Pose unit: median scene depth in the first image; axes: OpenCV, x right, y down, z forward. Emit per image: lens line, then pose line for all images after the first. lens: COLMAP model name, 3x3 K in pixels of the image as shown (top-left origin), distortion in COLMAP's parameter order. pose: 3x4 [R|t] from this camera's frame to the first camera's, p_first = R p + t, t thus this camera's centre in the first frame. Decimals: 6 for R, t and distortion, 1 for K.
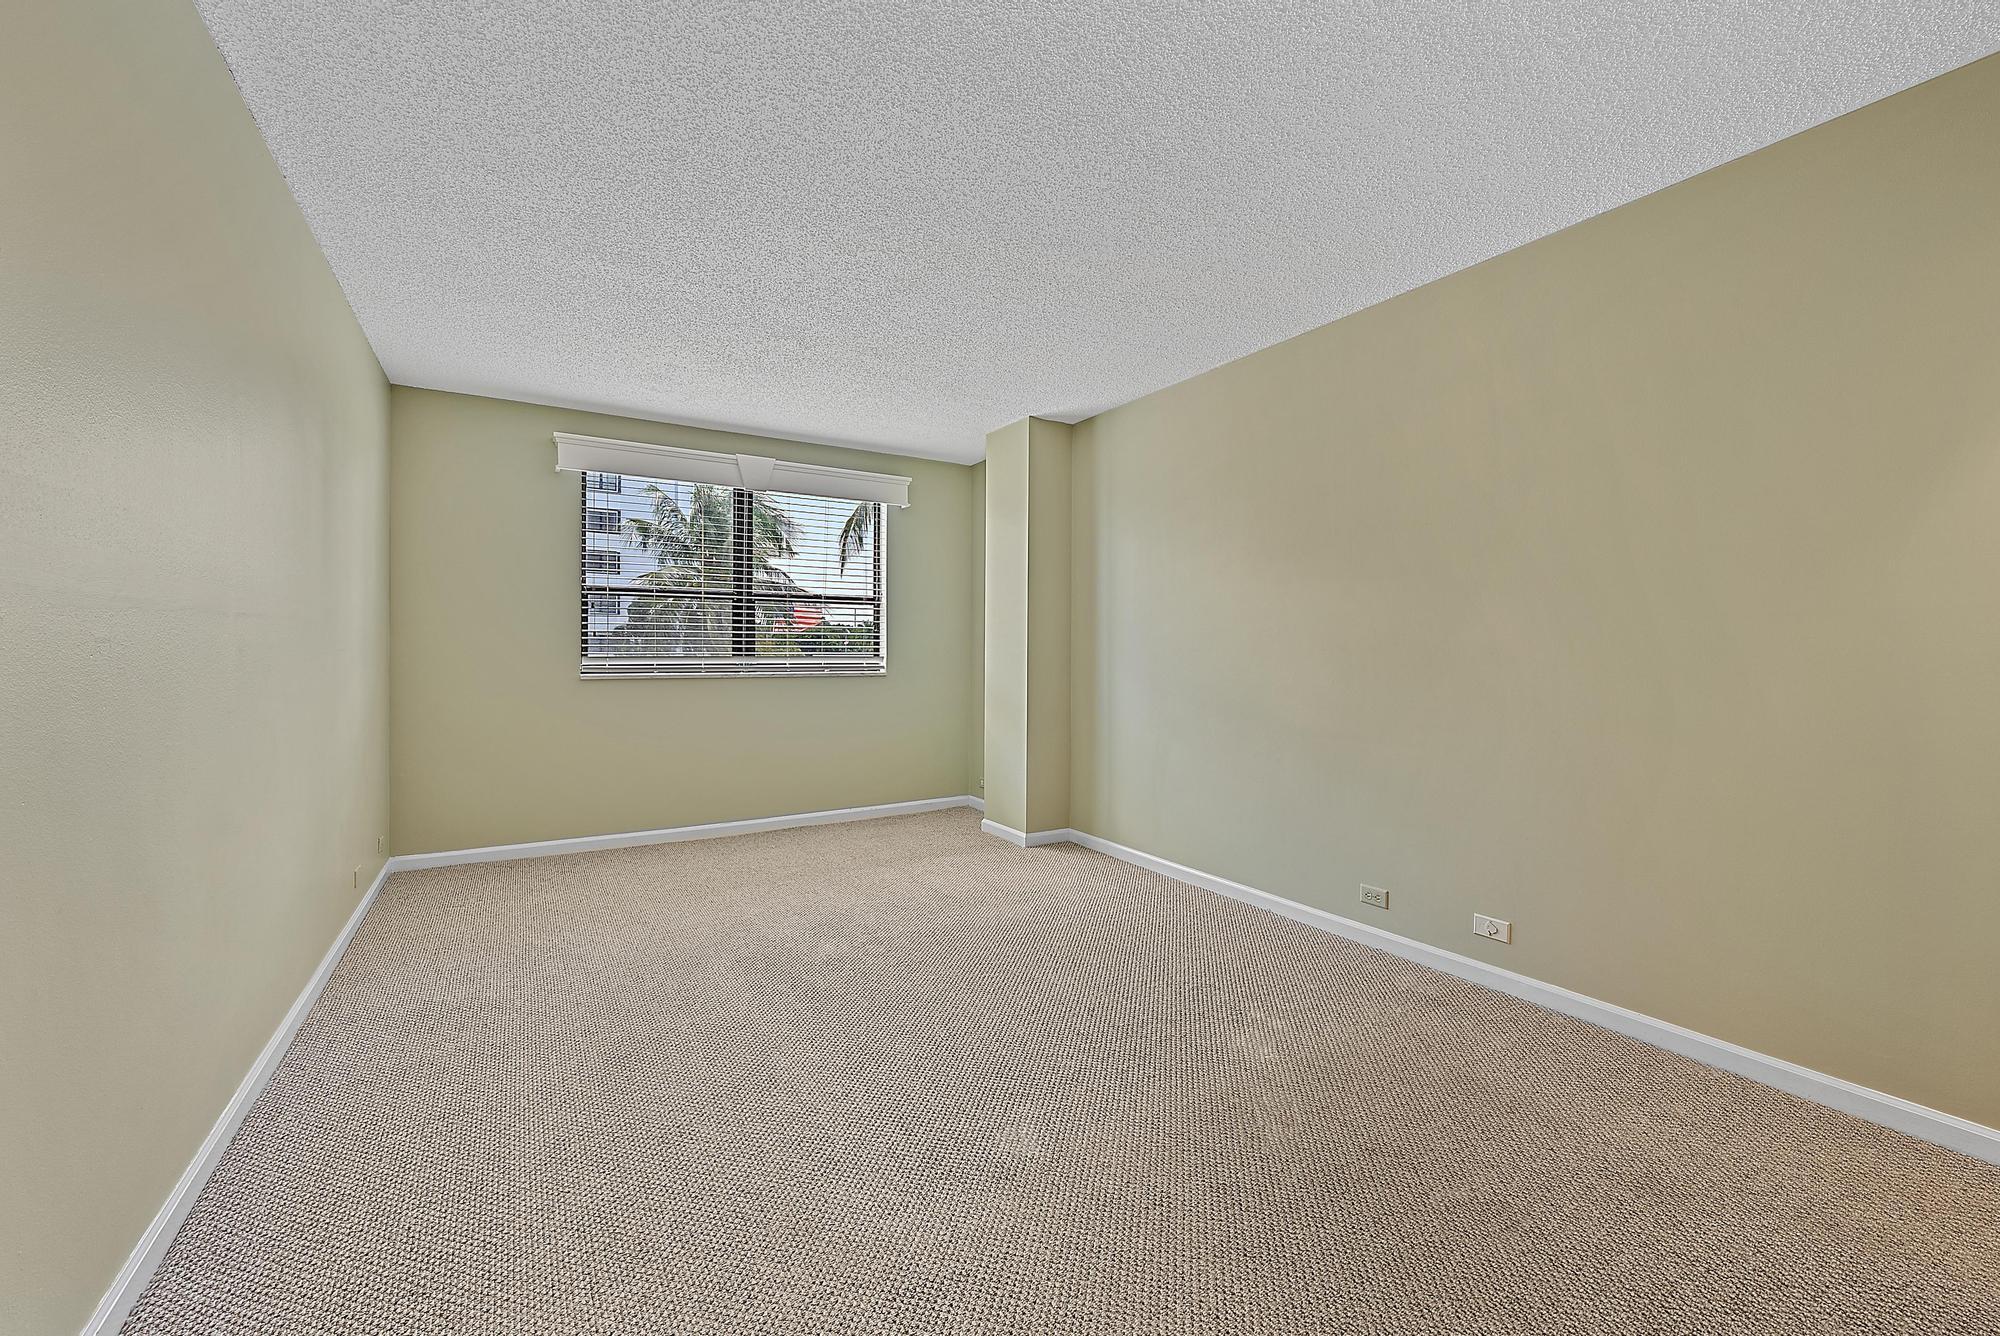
lens RADIAL K [[786.2, 0, 1008.3], [0, 786.2, 652.6], [0, 0, 1]] dist [-0.007191, 0.000074]
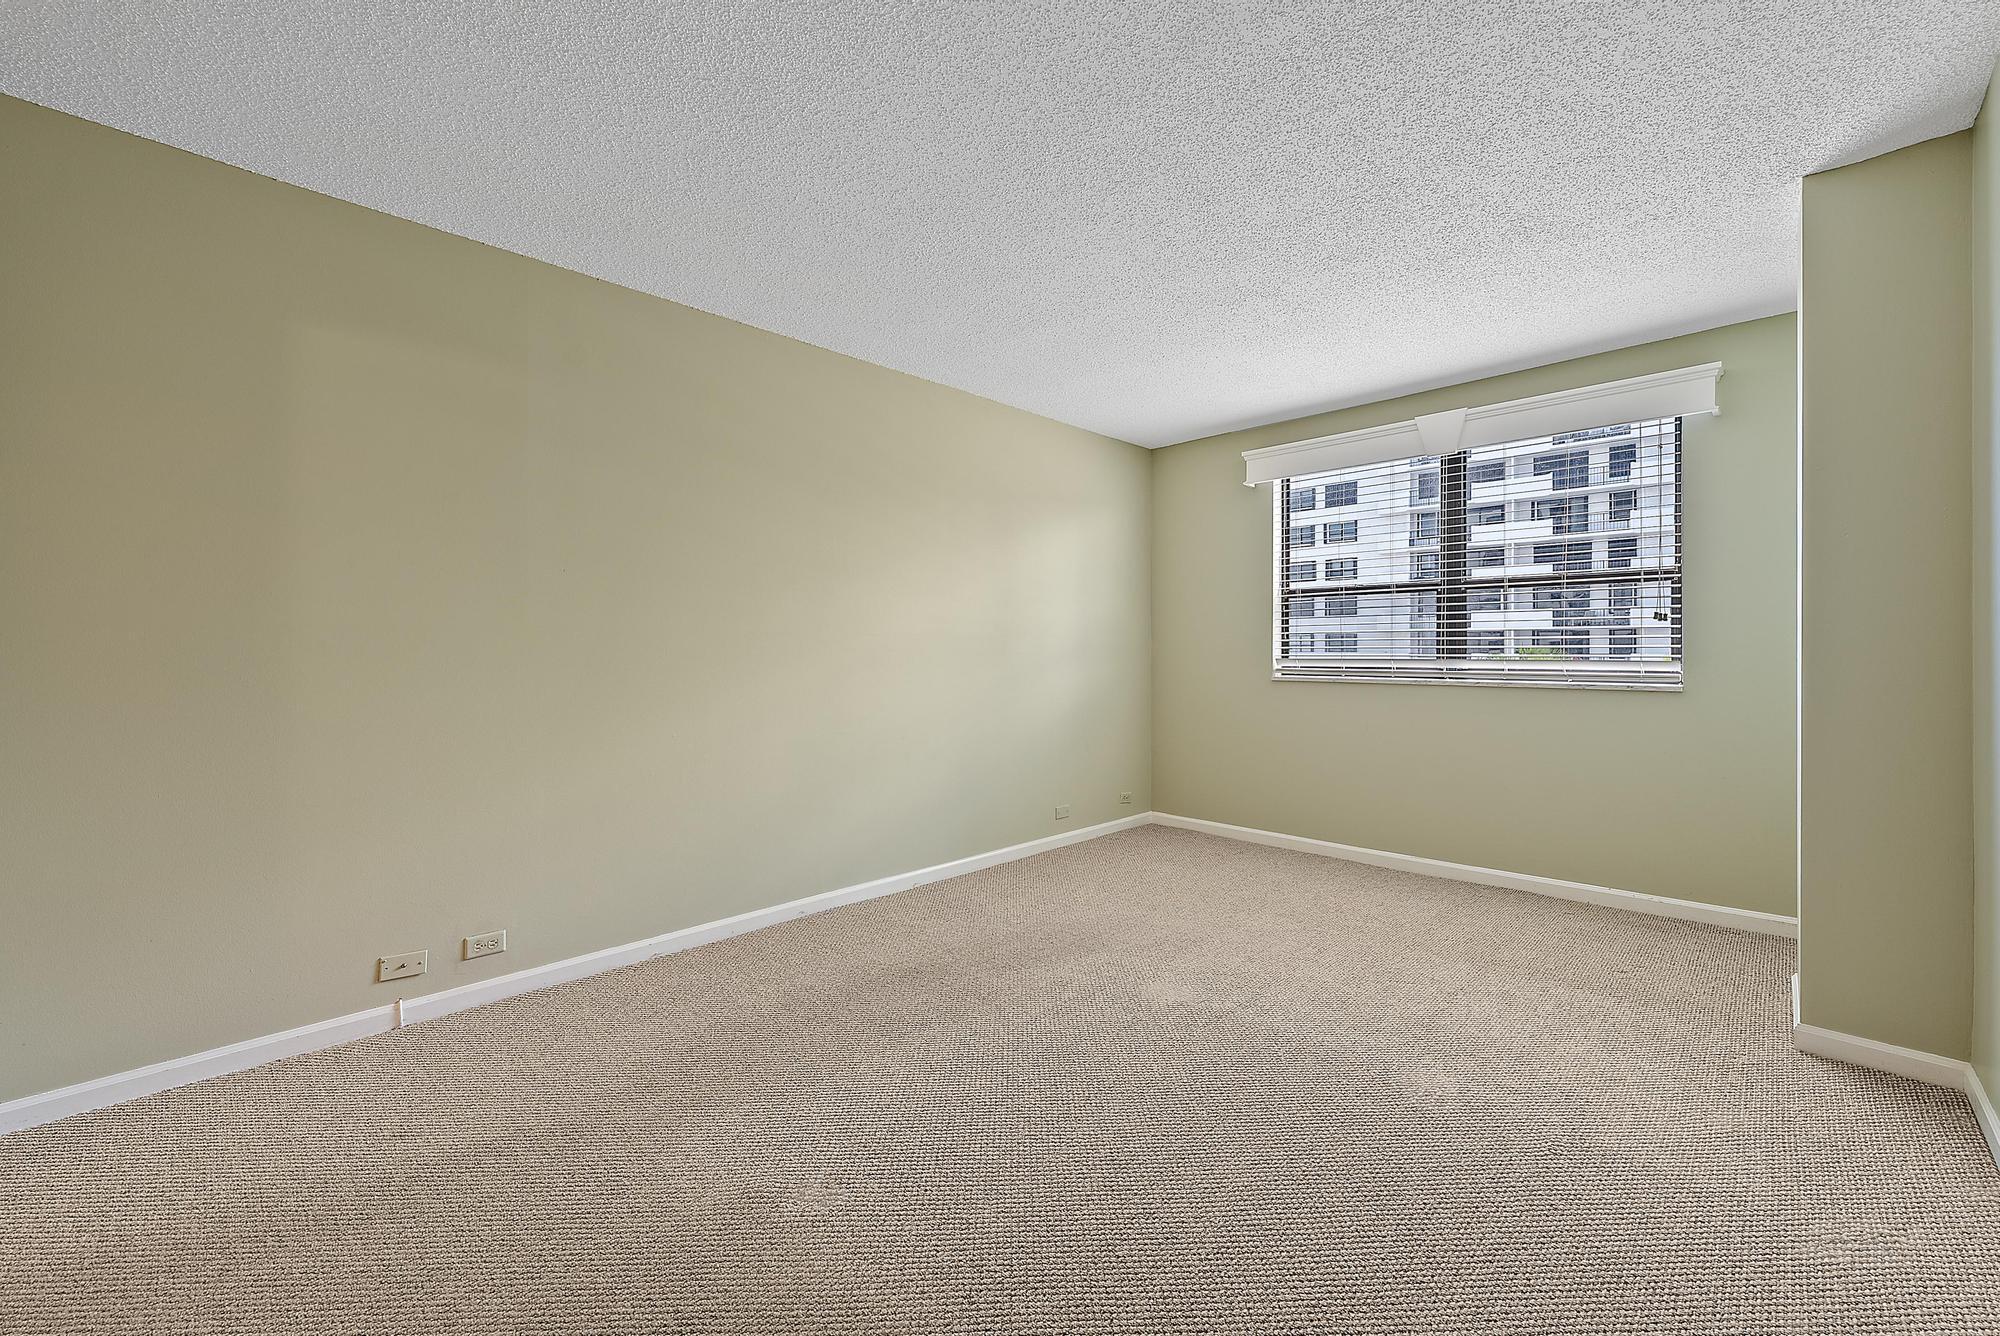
lens RADIAL K [[786.2, 0, 1008.3], [0, 786.2, 652.6], [0, 0, 1]] dist [-0.007191, 0.000074]
pose [[0.242818, -0.001969, -0.970070, 0.365494], [-0.004680, 0.999984, -0.003201, 0.002266], [0.970061, 0.005317, 0.242805, 0.390581]]
